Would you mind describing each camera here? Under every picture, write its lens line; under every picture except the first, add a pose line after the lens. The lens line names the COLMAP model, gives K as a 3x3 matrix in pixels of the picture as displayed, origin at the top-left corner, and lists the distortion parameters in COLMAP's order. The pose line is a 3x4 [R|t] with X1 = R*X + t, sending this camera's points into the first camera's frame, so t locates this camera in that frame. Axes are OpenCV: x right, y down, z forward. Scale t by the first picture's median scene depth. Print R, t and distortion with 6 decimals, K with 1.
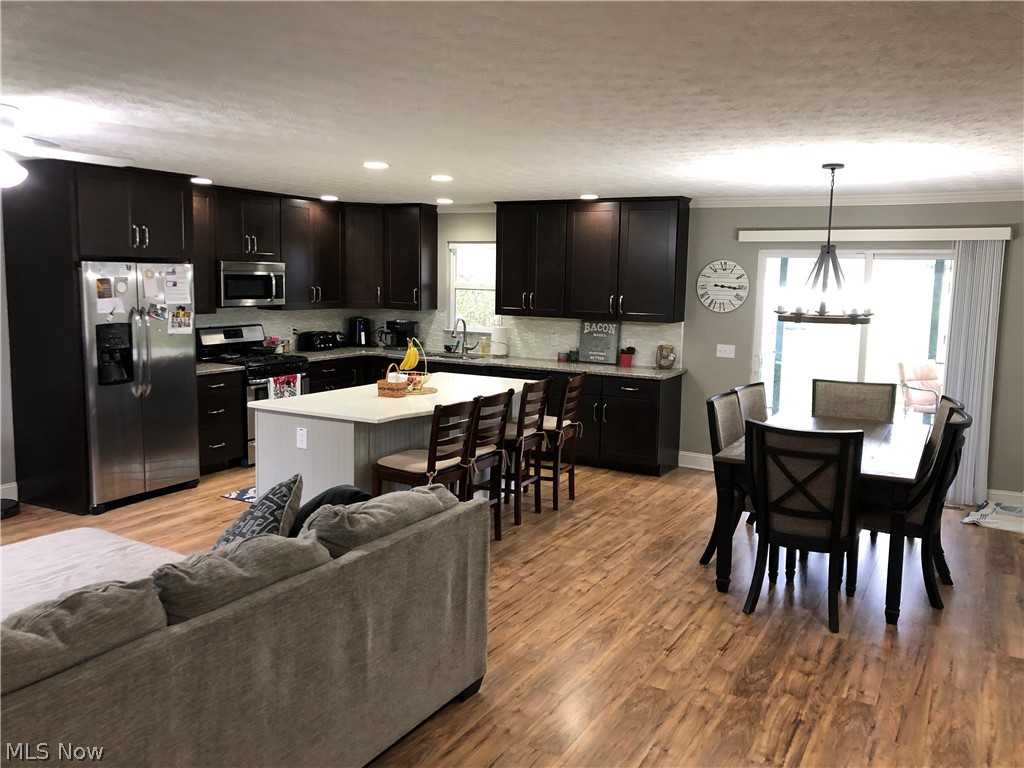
lens RADIAL K [[842.4, 0, 512.0], [0, 842.4, 384.0], [0, 0, 1]] dist [0.056798, -0.115702]
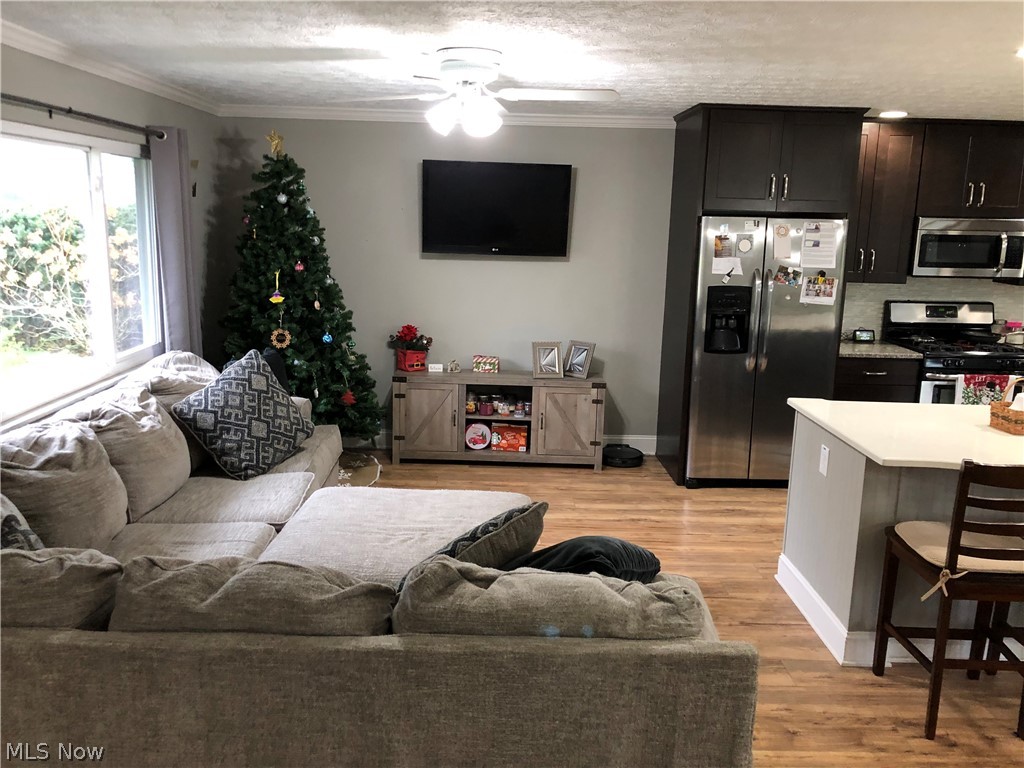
lens RADIAL K [[842.4, 0, 512.0], [0, 842.4, 384.0], [0, 0, 1]] dist [0.056798, -0.115702]
pose [[0.500947, 0.164507, -0.849700, 0.197497], [-0.128190, 0.985044, 0.115136, -0.044462], [0.855932, 0.051246, 0.514542, 0.360835]]
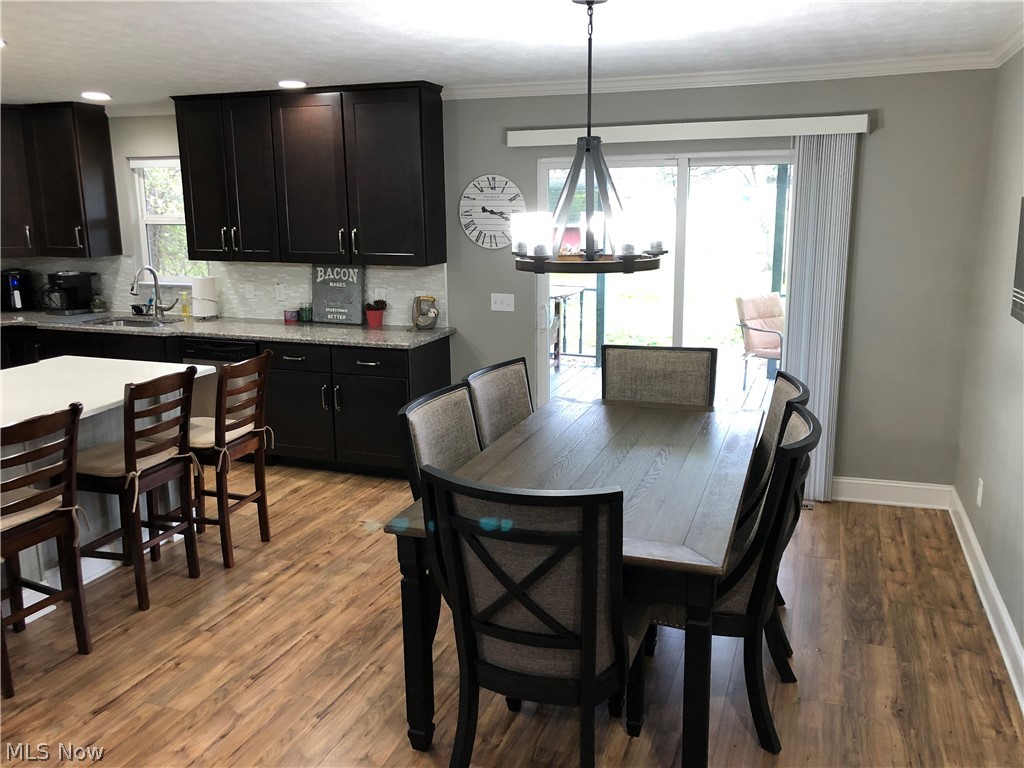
lens RADIAL K [[842.4, 0, 512.0], [0, 842.4, 384.0], [0, 0, 1]] dist [0.056798, -0.115702]
pose [[0.988079, -0.058065, 0.142580, 0.152720], [0.046004, 0.995191, 0.086474, -0.031225], [-0.146916, -0.078884, 0.985999, 0.277969]]
